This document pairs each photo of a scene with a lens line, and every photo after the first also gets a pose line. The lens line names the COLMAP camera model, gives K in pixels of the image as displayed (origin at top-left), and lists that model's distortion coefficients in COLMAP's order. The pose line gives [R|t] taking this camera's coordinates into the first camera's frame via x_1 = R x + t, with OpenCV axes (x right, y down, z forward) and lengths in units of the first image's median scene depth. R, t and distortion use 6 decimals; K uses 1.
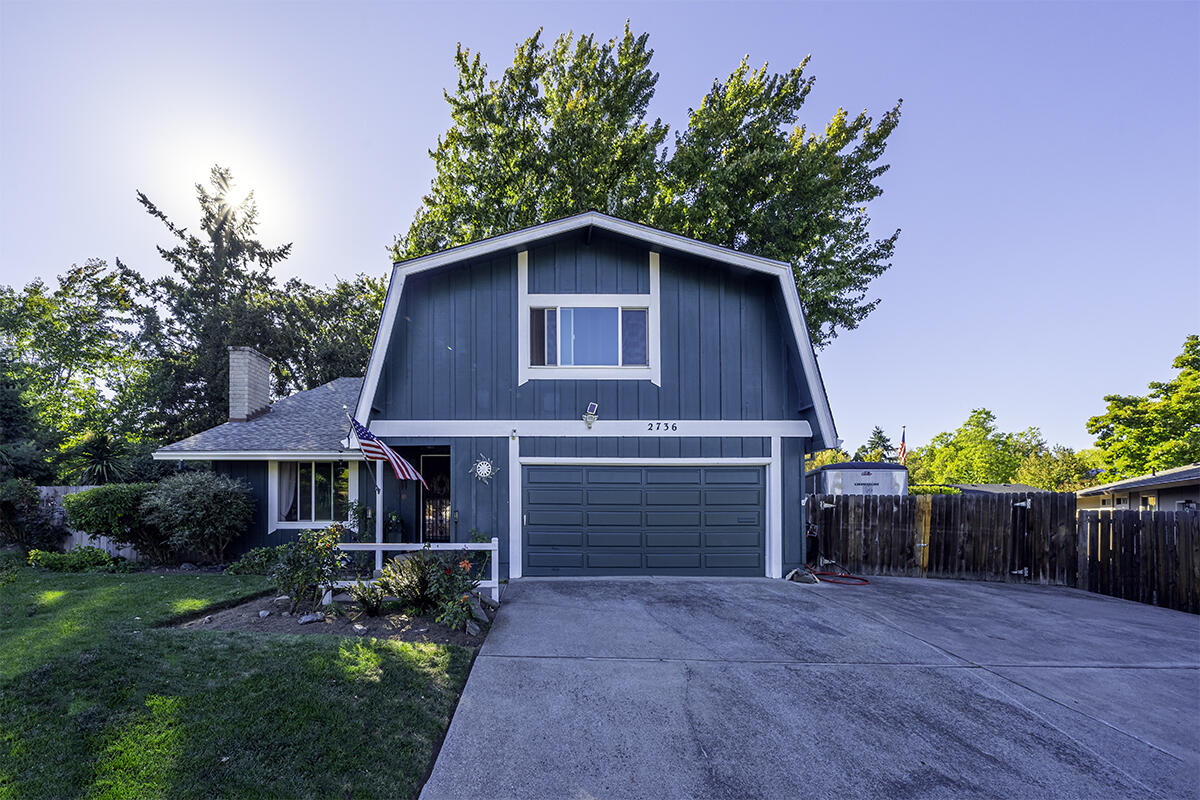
lens RADIAL K [[418.5, 0, 542.4], [0, 418.5, 513.9], [0, 0, 1]] dist [0.000726, -0.000120]
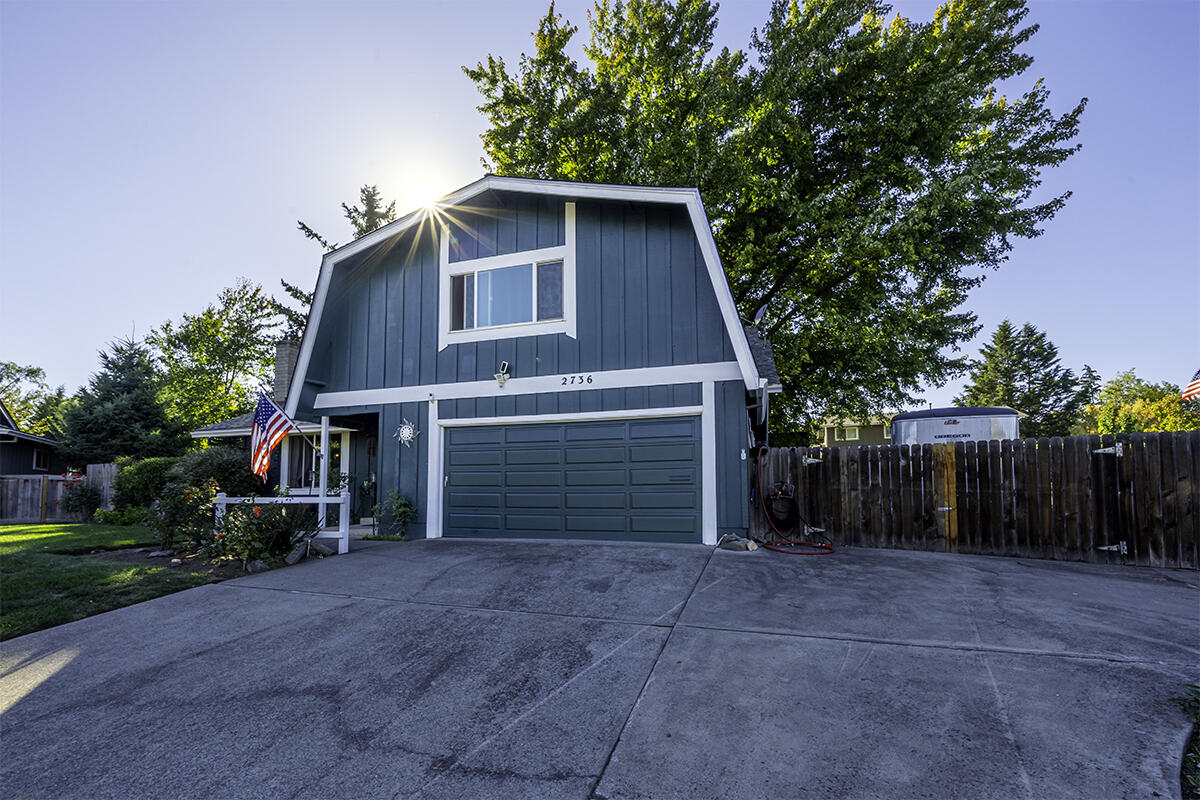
lens RADIAL K [[448.0, 0, 534.6], [0, 448.0, 464.5], [0, 0, 1]] dist [-0.001592, -0.000456]
pose [[0.961622, -0.023370, -0.273381, 0.448188], [0.008021, 0.998335, -0.057129, 0.037141], [0.274261, 0.052743, 0.960208, 0.014708]]
